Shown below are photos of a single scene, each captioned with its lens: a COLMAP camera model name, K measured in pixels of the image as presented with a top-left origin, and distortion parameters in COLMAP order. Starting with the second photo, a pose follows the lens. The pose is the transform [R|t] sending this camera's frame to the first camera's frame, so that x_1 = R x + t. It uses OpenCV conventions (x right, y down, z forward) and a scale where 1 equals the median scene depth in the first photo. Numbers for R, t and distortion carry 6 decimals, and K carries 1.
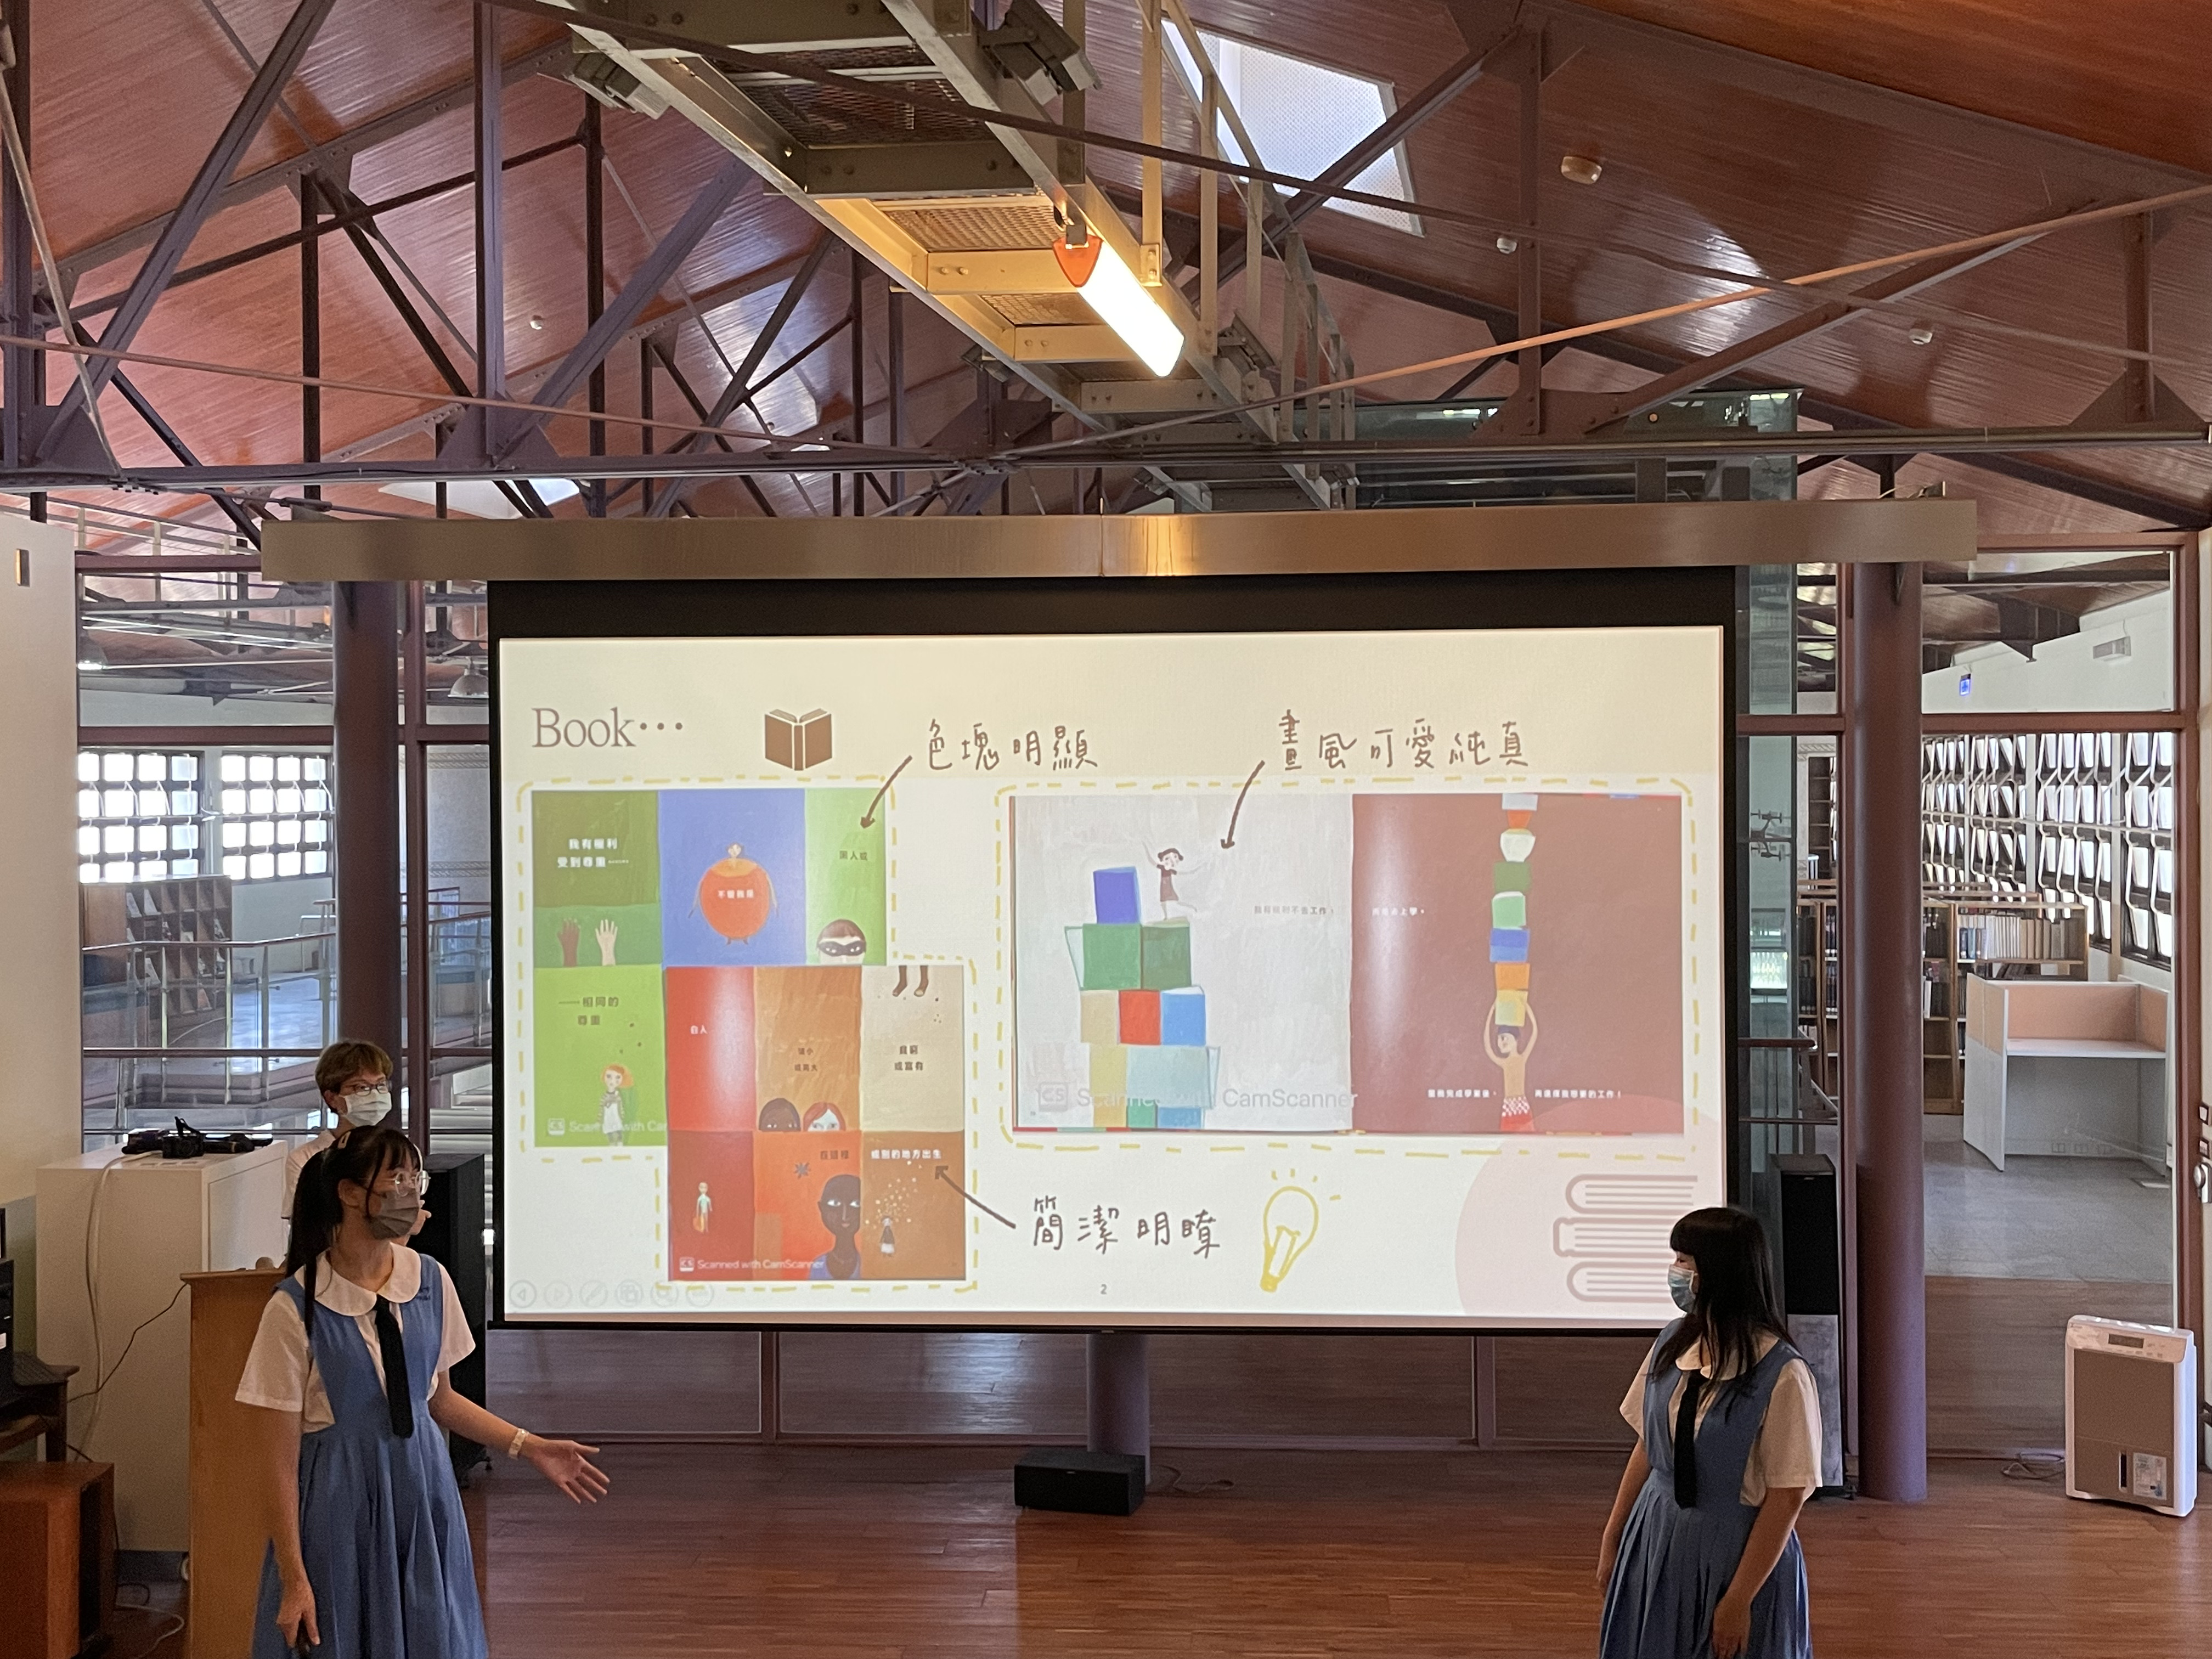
lens RADIAL K [[2283.7, 0, 1105.4], [0, 2283.7, 804.1], [0, 0, 1]] dist [0.084828, -0.113879]
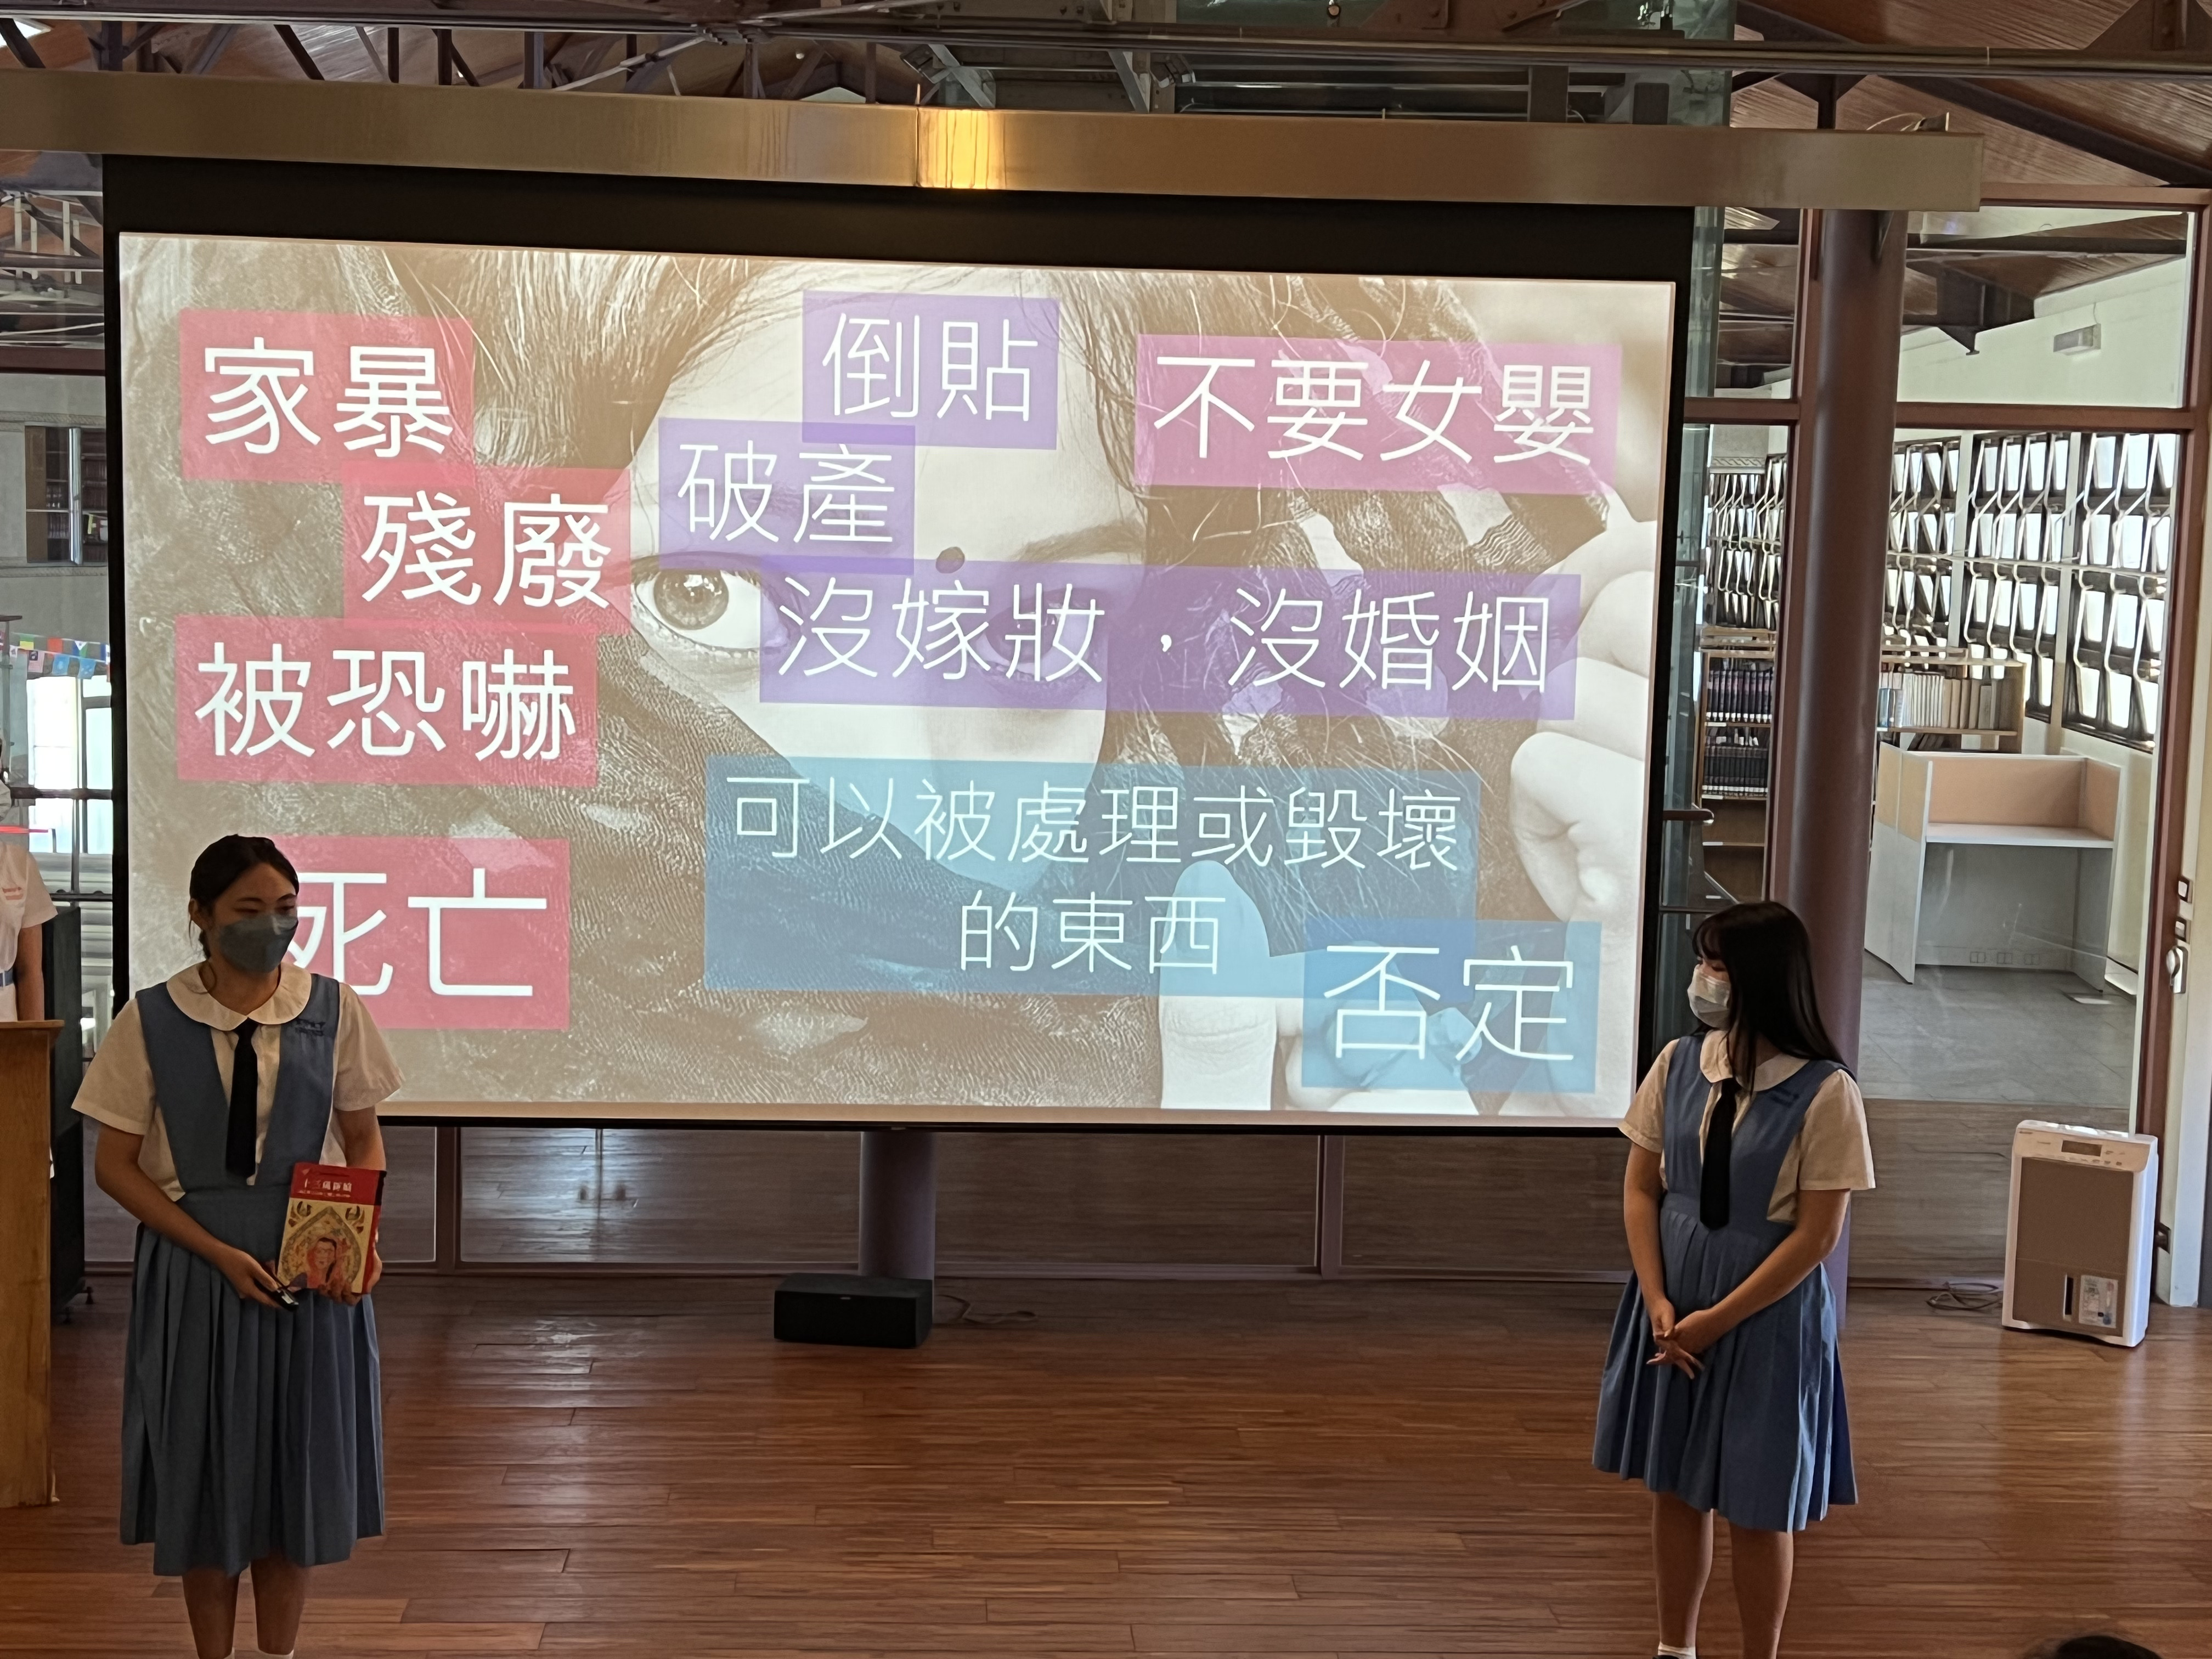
lens RADIAL K [[3082.2, 0, 1081.4], [0, 3082.2, 850.2], [0, 0, 1]] dist [0.190057, -0.536746]
pose [[0.992424, 0.018471, 0.121461, -0.063387], [-0.031120, 0.994186, 0.103078, 0.013863], [-0.118851, -0.106077, 0.987230, -0.079027]]
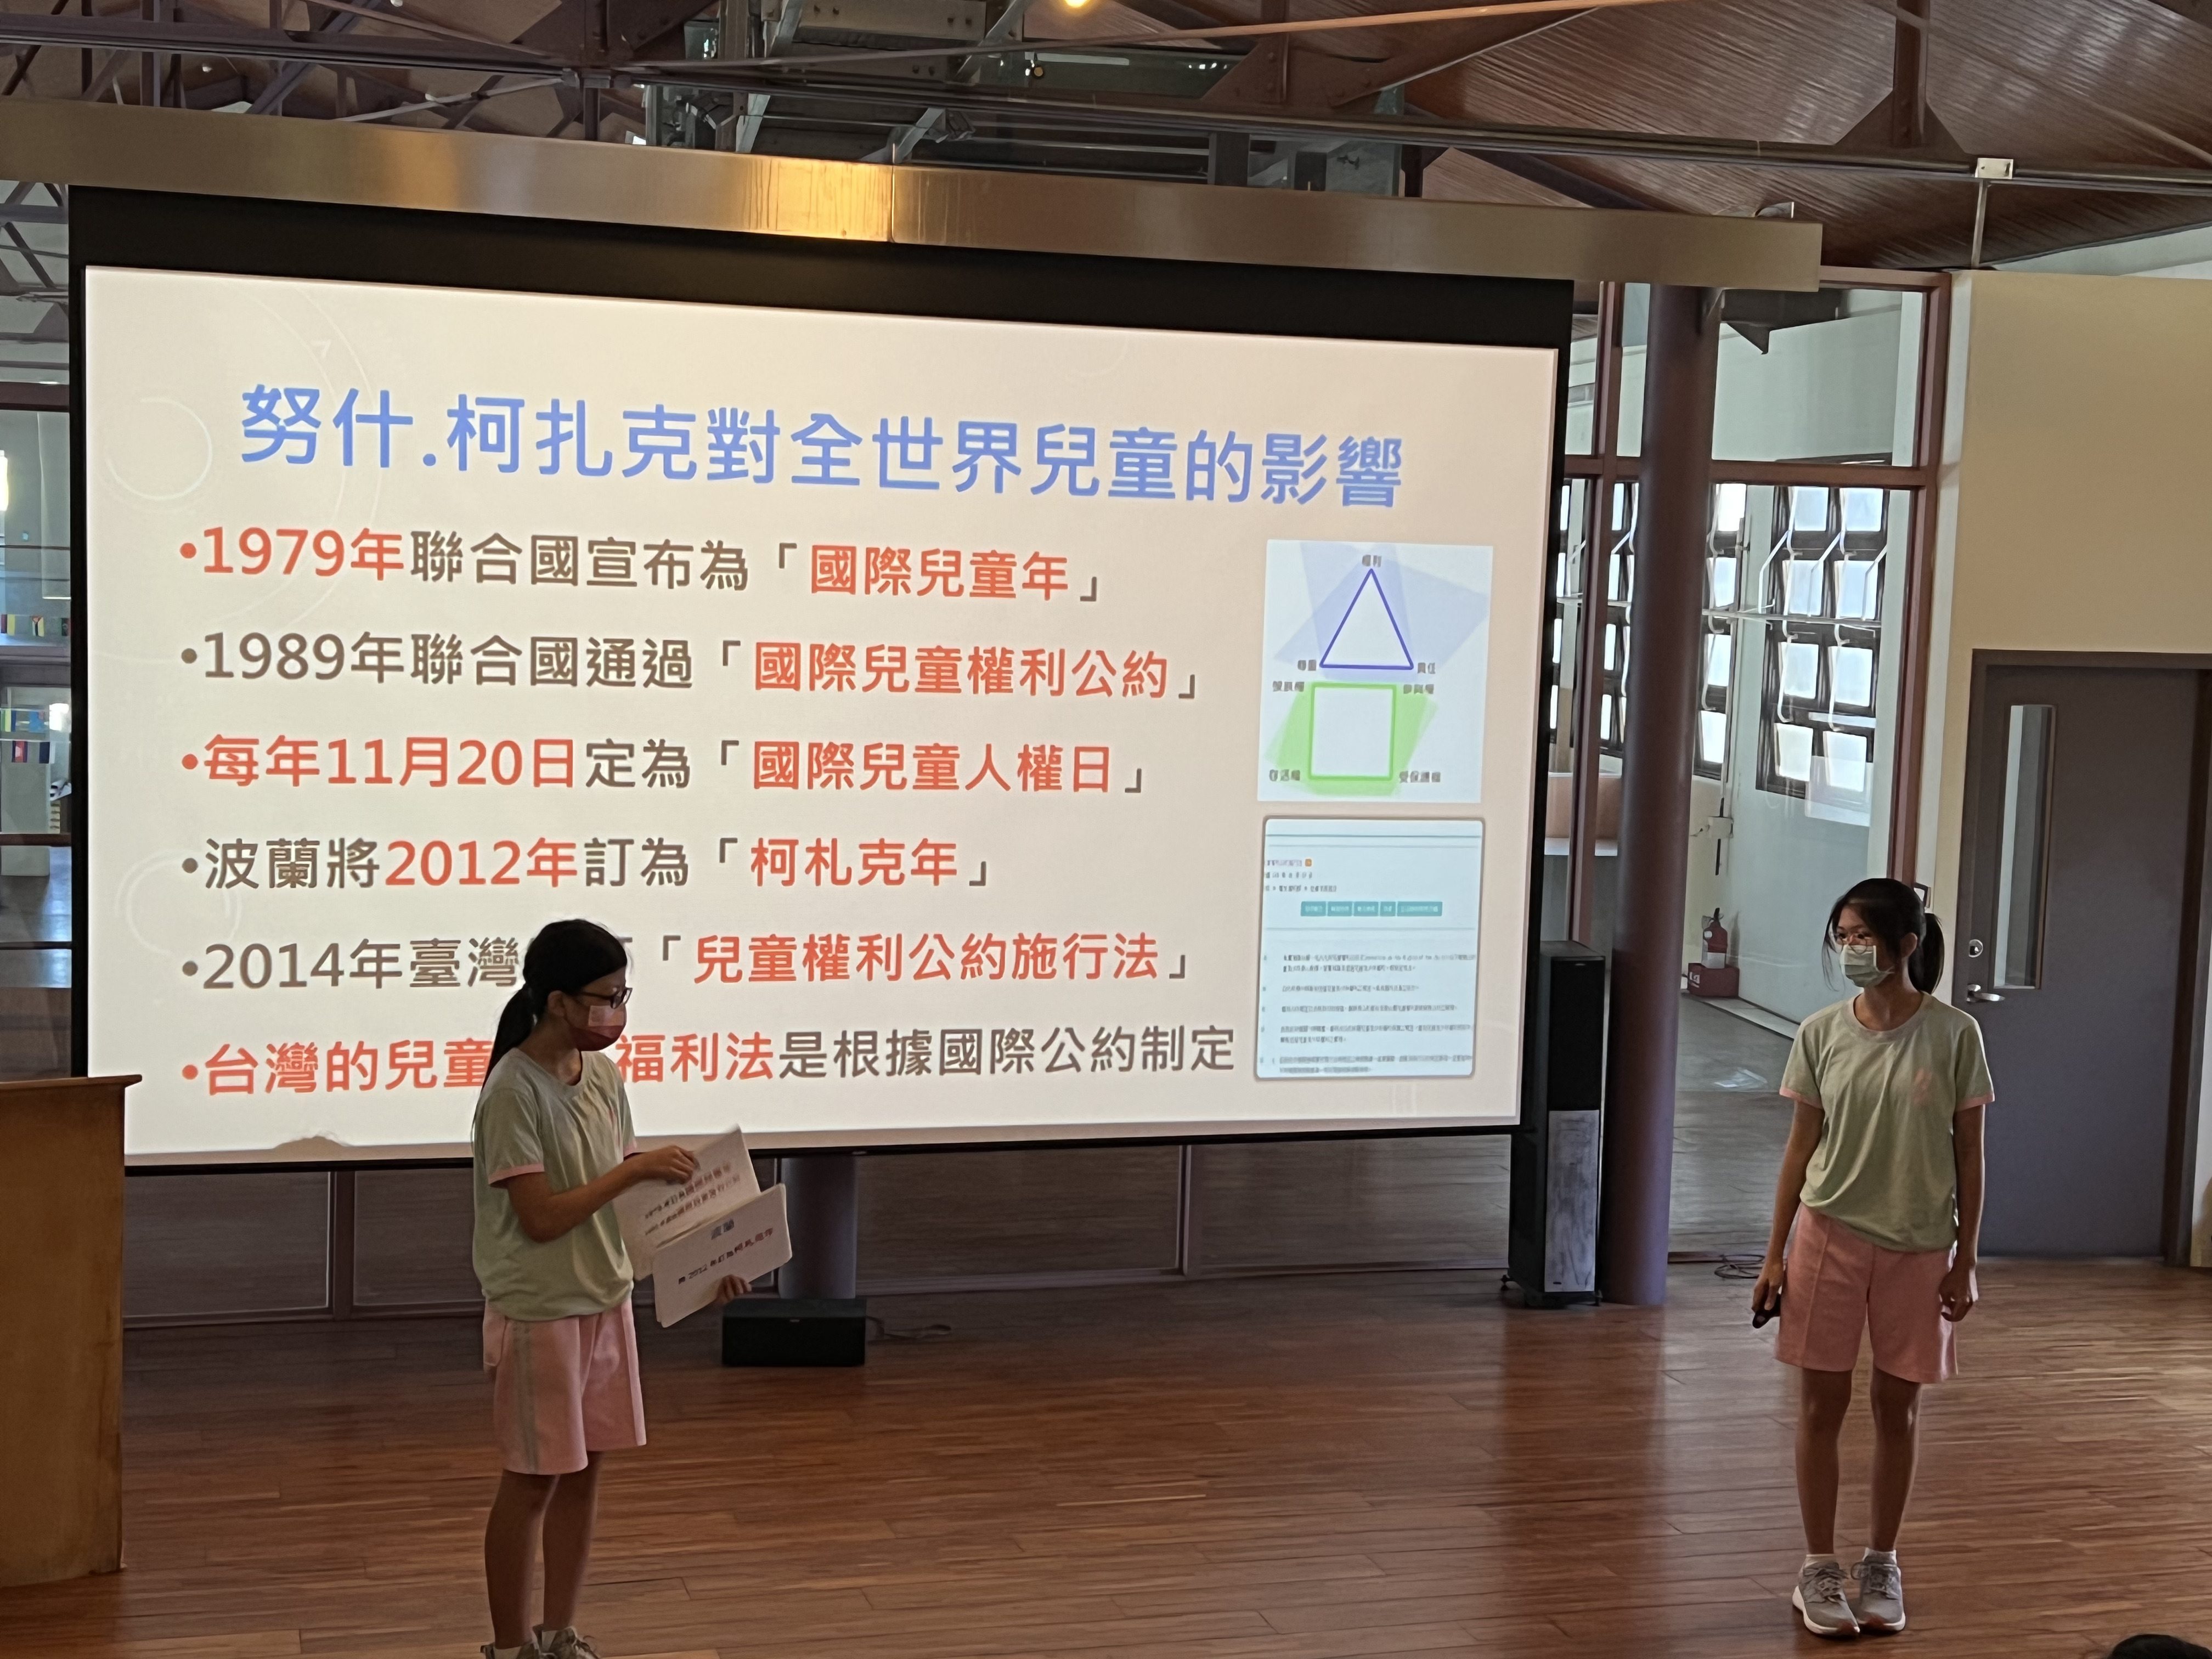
lens RADIAL K [[3018.4, 0, 1075.3], [0, 3018.4, 856.9], [0, 0, 1]] dist [0.194320, -0.571153]
pose [[0.939507, 0.001663, 0.342527, -0.276709], [-0.035502, 0.995075, 0.092546, 0.014085], [-0.340686, -0.099108, 0.934939, -0.053444]]
